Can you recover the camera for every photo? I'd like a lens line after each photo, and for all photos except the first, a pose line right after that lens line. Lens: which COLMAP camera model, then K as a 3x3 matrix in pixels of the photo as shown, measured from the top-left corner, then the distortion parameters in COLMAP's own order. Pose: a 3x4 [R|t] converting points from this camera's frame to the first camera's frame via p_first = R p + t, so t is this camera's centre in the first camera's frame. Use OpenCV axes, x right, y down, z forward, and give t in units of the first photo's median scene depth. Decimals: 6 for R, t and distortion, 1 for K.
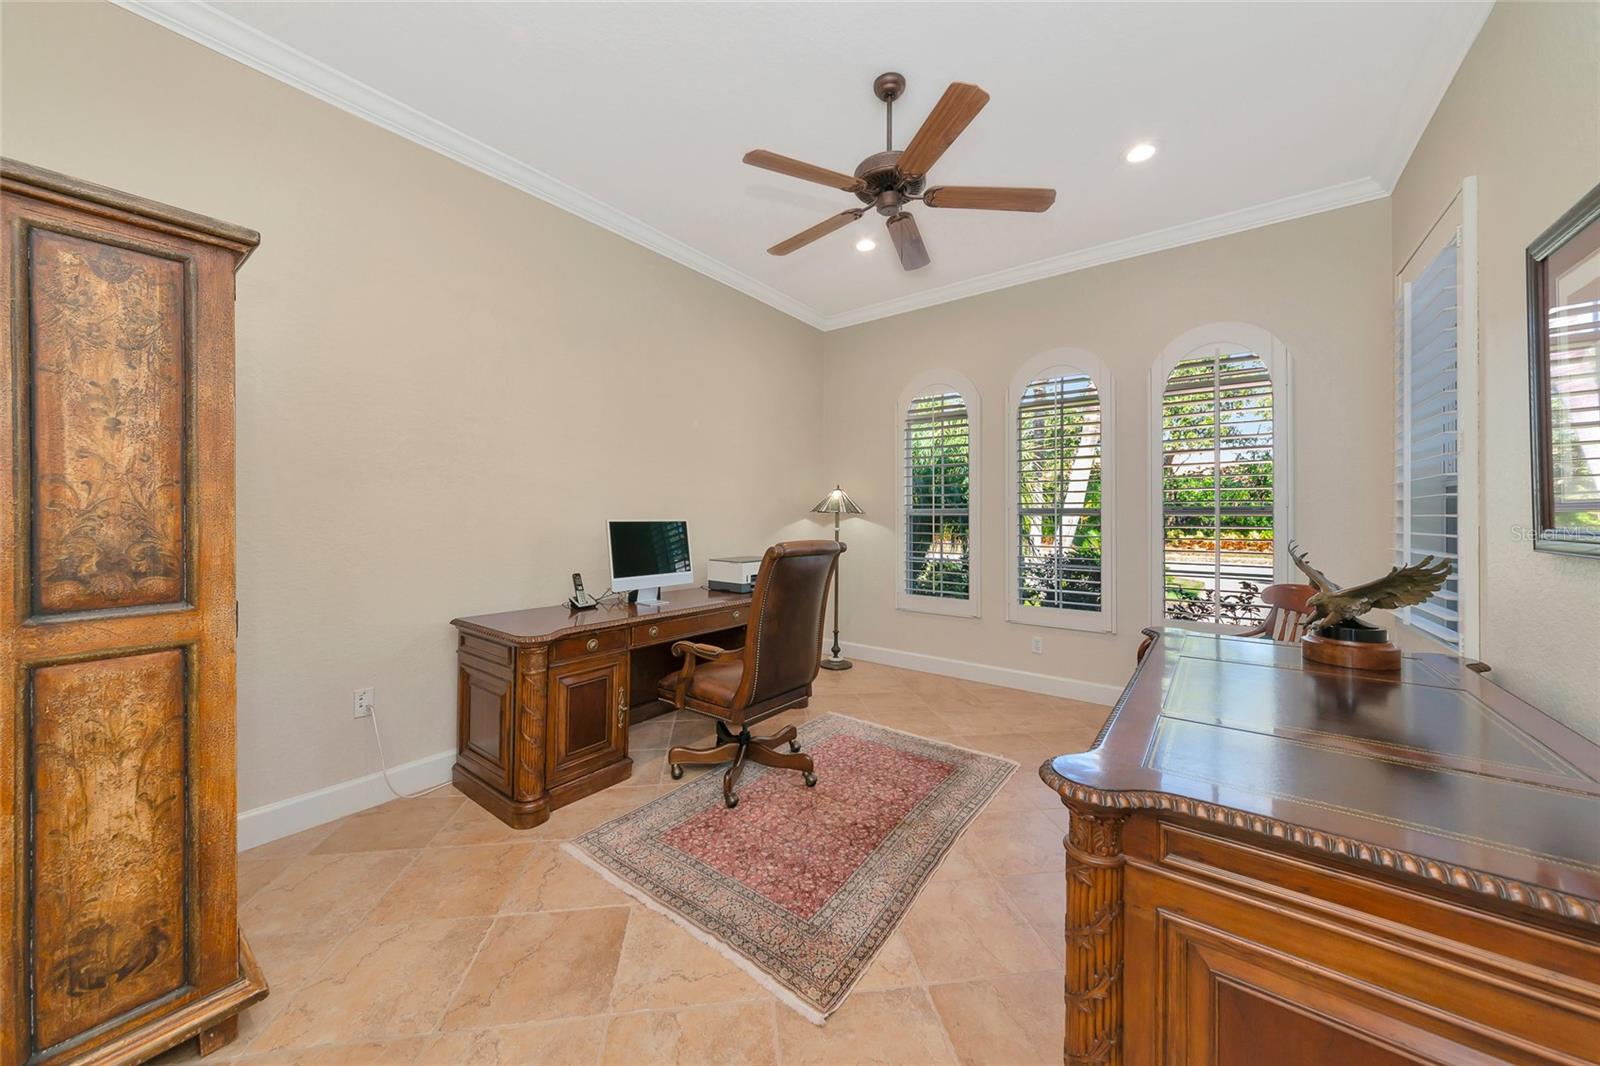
lens RADIAL K [[561.8, 0, 798.9], [0, 561.8, 518.8], [0, 0, 1]] dist [-0.002229, -0.000253]
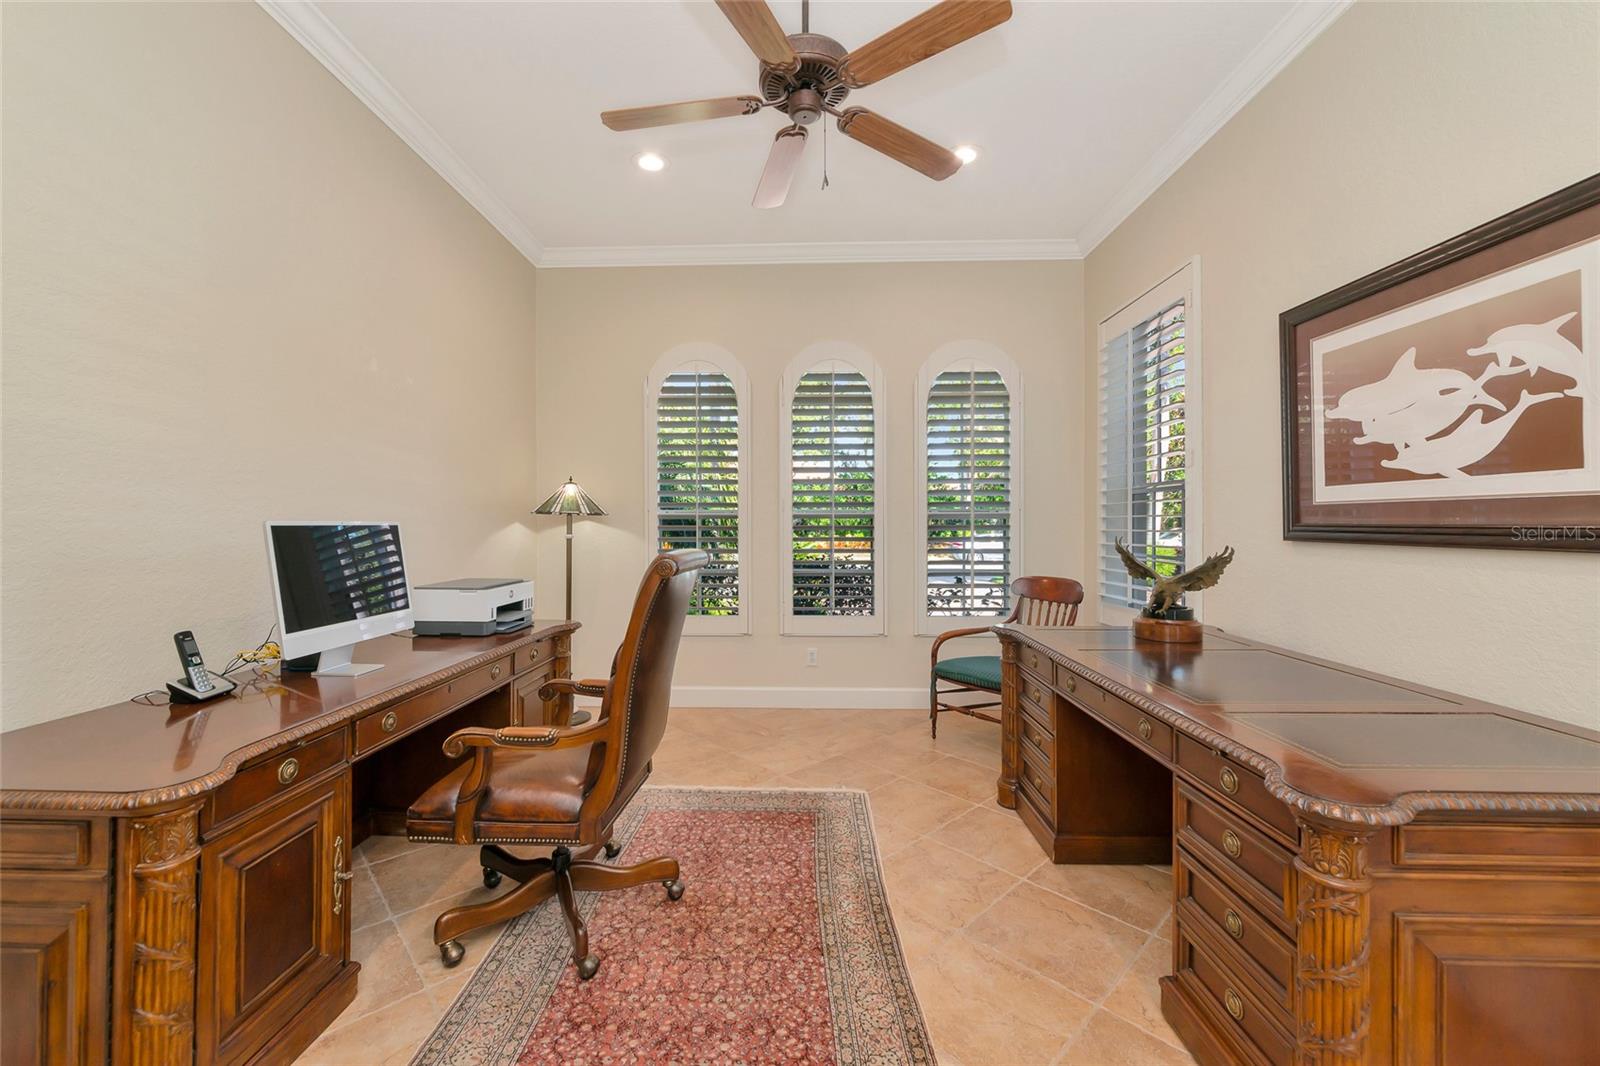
lens RADIAL K [[624.7, 0, 793.2], [0, 624.7, 527.7], [0, 0, 1]] dist [-0.007475, 0.000378]
pose [[0.813769, -0.008158, 0.581132, -0.299393], [0.005028, 0.999963, 0.006998, 0.005462], [-0.581167, -0.002773, 0.813779, 0.268297]]
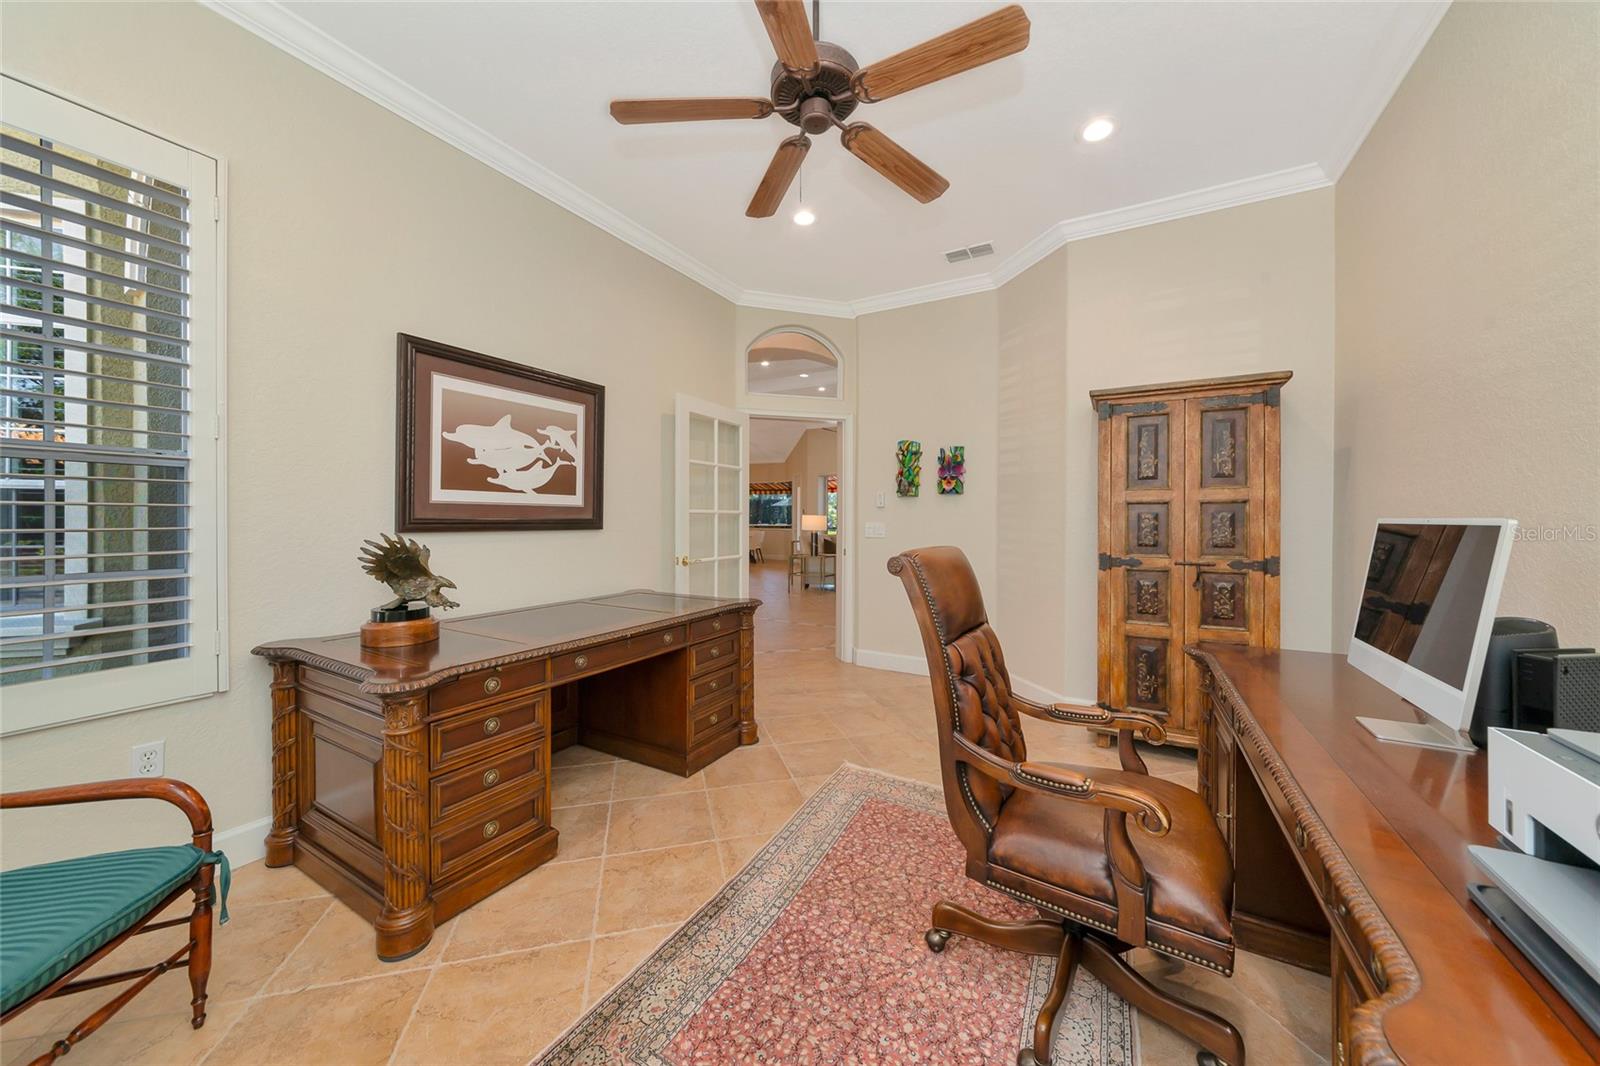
lens RADIAL K [[561.8, 0, 801.1], [0, 561.8, 523.6], [0, 0, 1]] dist [-0.002229, -0.000253]
pose [[-0.992542, -0.004074, -0.121837, 0.233937], [-0.004851, 0.999970, 0.006081, 0.010541], [0.121809, 0.006627, -0.992531, 1.528876]]
